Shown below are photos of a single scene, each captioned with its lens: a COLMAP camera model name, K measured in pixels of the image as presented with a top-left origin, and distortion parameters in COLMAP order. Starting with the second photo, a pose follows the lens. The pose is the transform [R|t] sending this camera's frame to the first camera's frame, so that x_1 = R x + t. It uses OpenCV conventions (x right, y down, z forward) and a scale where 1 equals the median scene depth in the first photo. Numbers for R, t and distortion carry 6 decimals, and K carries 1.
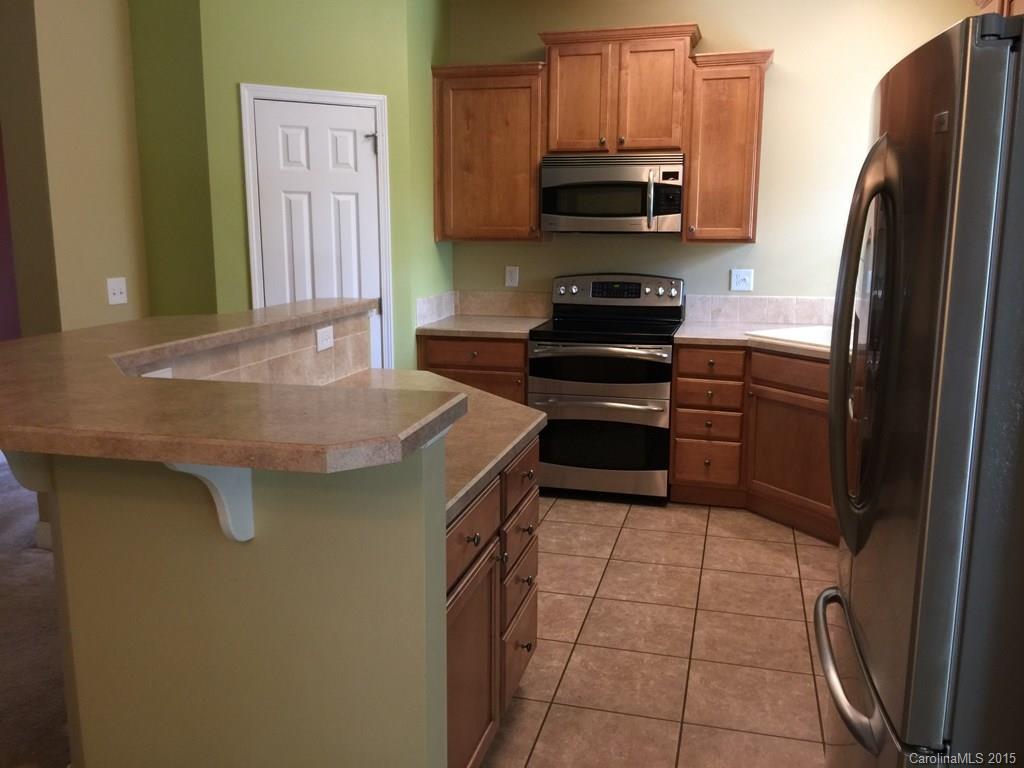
lens RADIAL K [[862.6, 0, 505.6], [0, 862.6, 380.5], [0, 0, 1]] dist [0.045381, -0.070290]
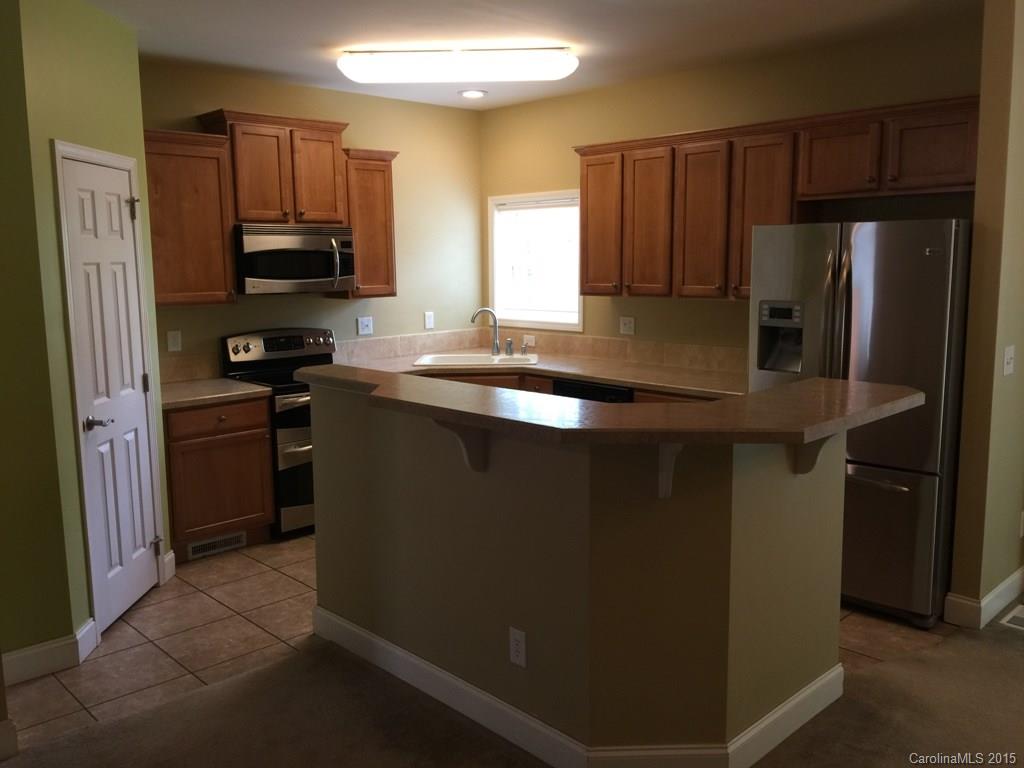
lens RADIAL K [[862.6, 0, 515.7], [0, 862.6, 380.4], [0, 0, 1]] dist [0.045381, -0.070290]
pose [[0.502520, -0.131752, 0.854468, -0.719790], [0.172244, 0.983765, 0.050390, -0.066706], [-0.847234, 0.121855, 0.517055, 0.188098]]
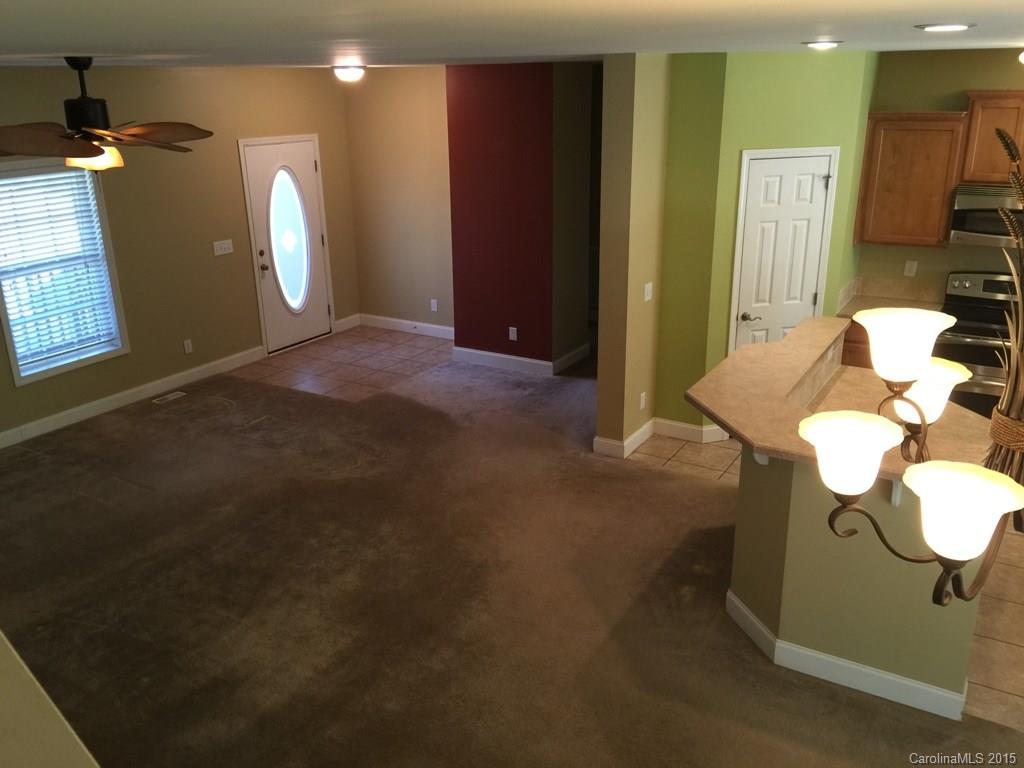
lens RADIAL K [[862.6, 0, 510.6], [0, 862.6, 379.9], [0, 0, 1]] dist [0.045381, -0.070290]
pose [[0.961238, 0.071180, -0.266375, -0.230922], [-0.030070, 0.987404, 0.155338, -0.155186], [0.274076, -0.141307, 0.951270, -0.451506]]
